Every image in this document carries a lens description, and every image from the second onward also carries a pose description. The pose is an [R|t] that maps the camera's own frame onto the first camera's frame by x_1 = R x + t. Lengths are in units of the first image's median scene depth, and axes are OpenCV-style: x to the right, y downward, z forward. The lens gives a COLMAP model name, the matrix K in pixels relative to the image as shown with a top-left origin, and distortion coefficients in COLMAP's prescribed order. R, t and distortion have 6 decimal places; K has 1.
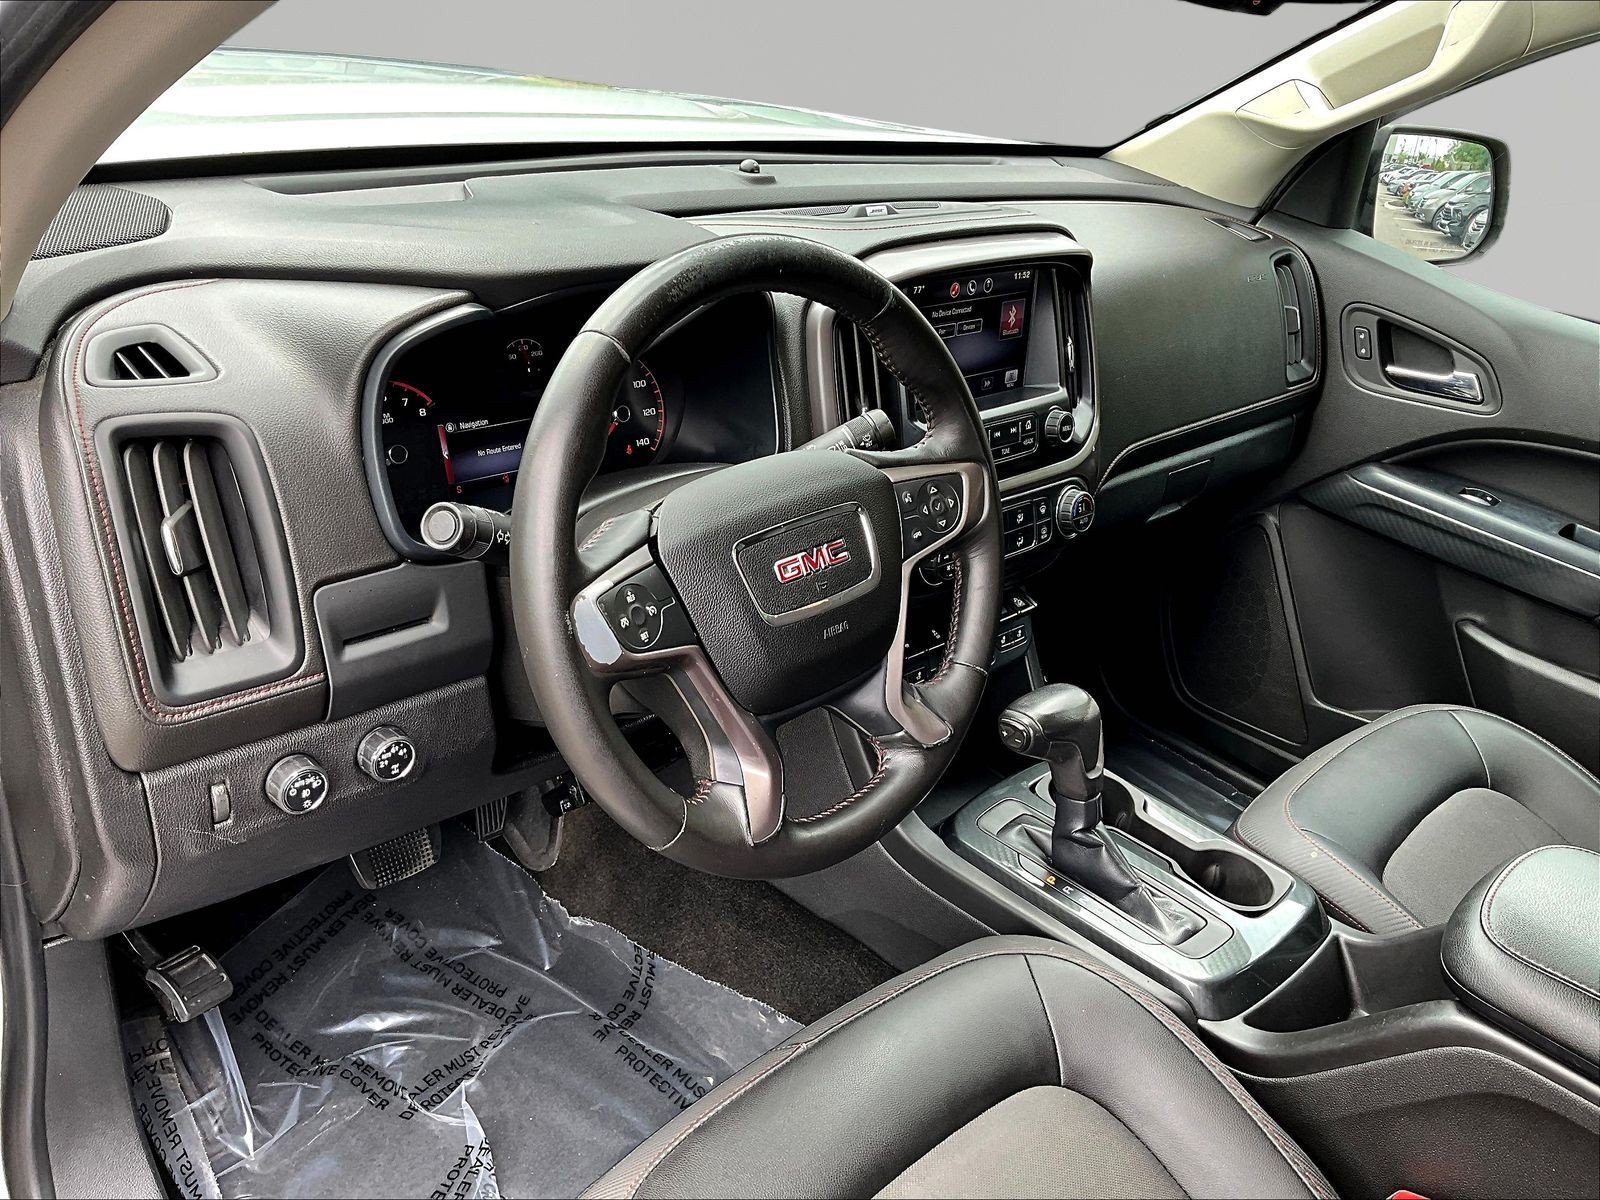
lens RADIAL K [[1435.5, 0, 805.2], [0, 1435.5, 605.0], [0, 0, 1]] dist [-0.022255, -0.064319]
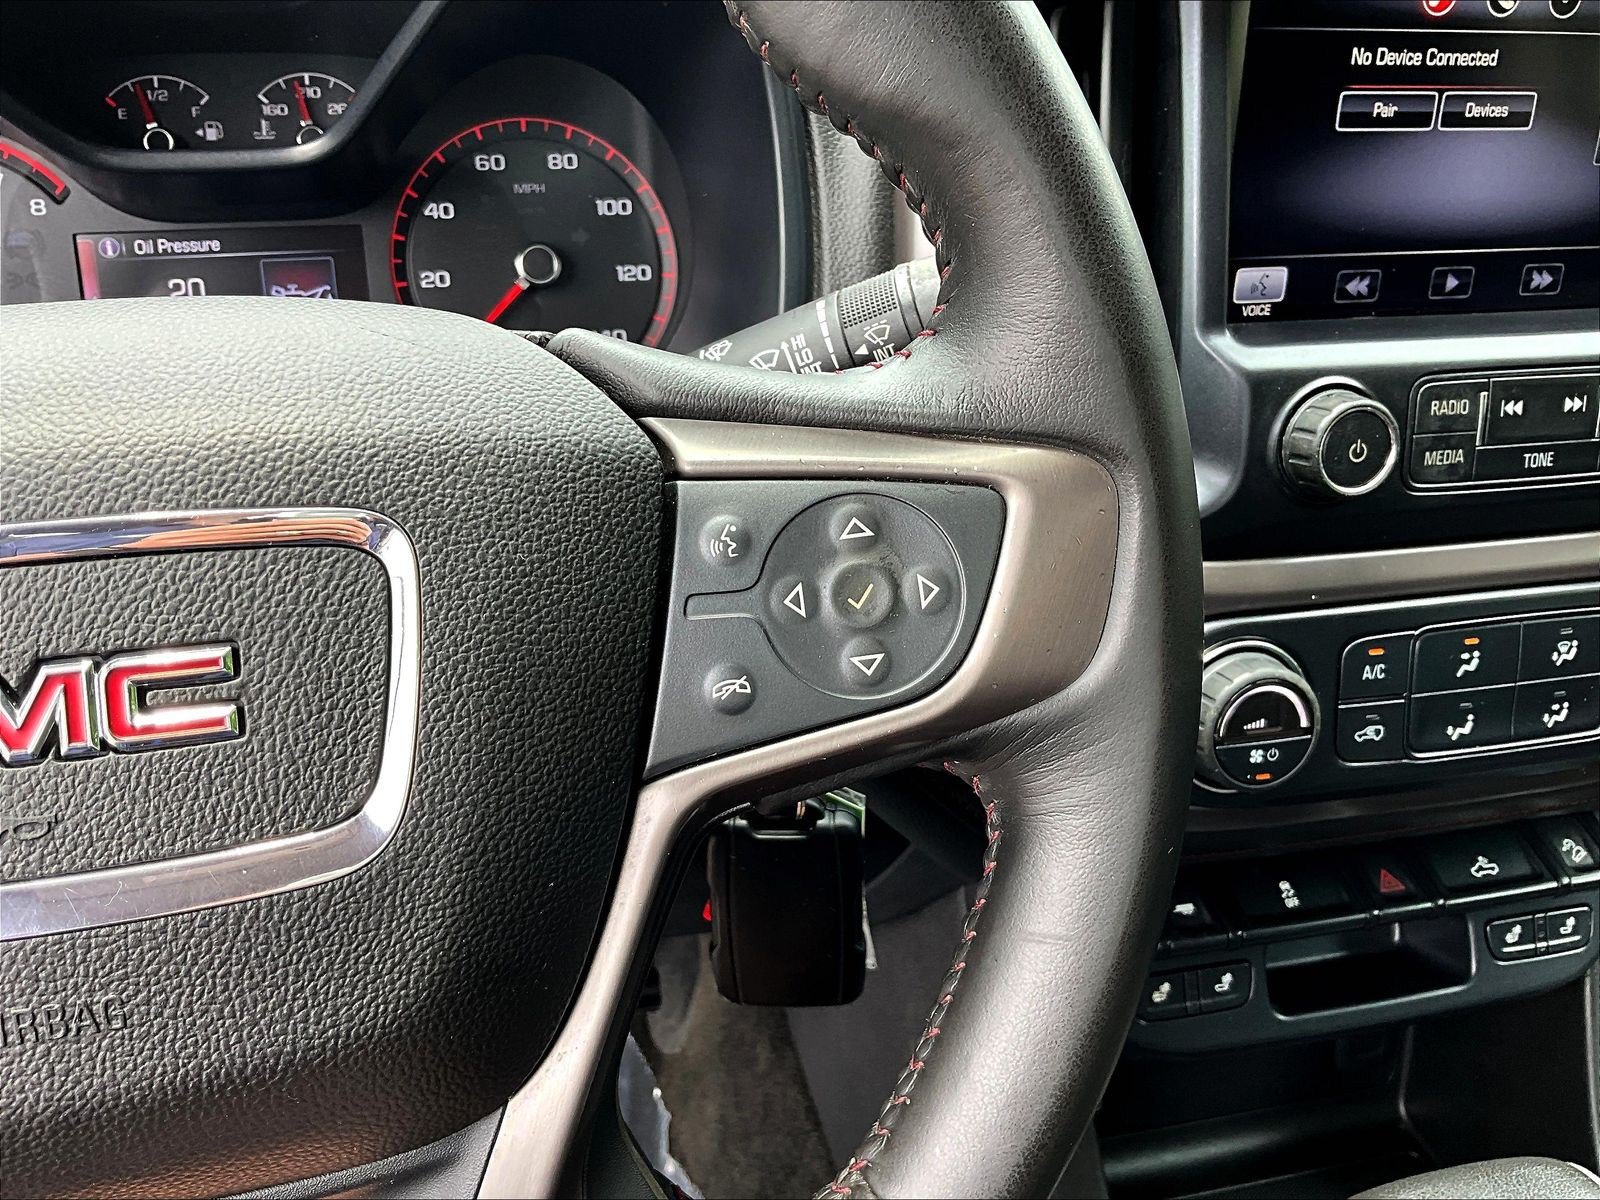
lens RADIAL K [[1435.5, 0, 800.5], [0, 1435.5, 590.0], [0, 0, 1]] dist [-0.022255, -0.064319]
pose [[0.849531, 0.168006, -0.500071, 0.165156], [-0.165841, 0.984926, 0.049167, -0.062595], [0.500793, 0.041163, 0.864588, 0.605603]]
